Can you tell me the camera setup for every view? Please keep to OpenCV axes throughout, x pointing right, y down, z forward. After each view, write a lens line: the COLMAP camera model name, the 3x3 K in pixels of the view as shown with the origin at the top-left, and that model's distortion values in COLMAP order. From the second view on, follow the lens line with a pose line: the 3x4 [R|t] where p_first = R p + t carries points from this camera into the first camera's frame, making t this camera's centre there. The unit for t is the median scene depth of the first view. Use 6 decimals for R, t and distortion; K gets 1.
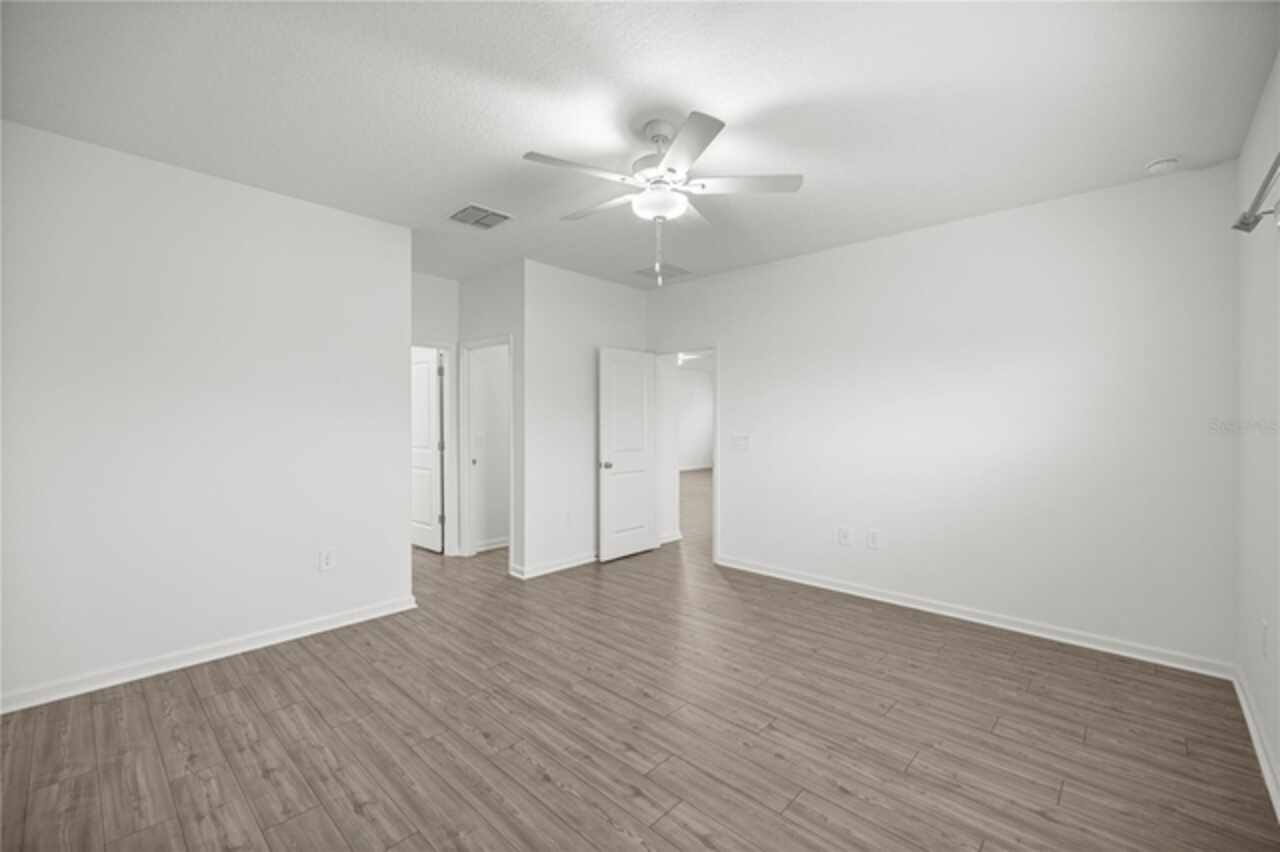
lens RADIAL K [[545.0, 0, 637.7], [0, 545.0, 423.4], [0, 0, 1]] dist [0.004136, 0.001448]
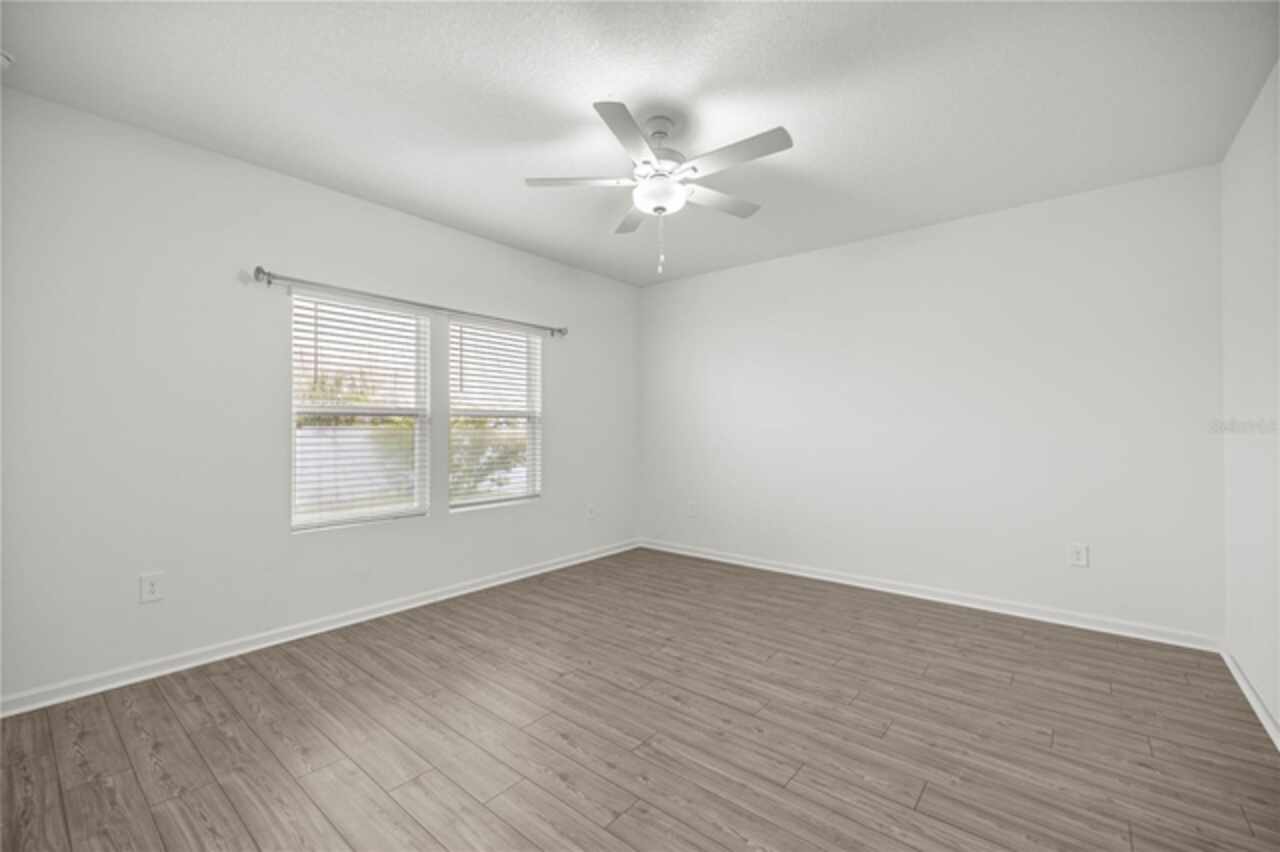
lens RADIAL K [[545.0, 0, 640.0], [0, 545.0, 424.6], [0, 0, 1]] dist [0.004136, 0.001448]
pose [[-0.997721, -0.003188, -0.067404, 0.162442], [-0.003221, 0.999995, 0.000382, 0.031239], [0.067403, 0.000598, -0.997726, 2.183233]]
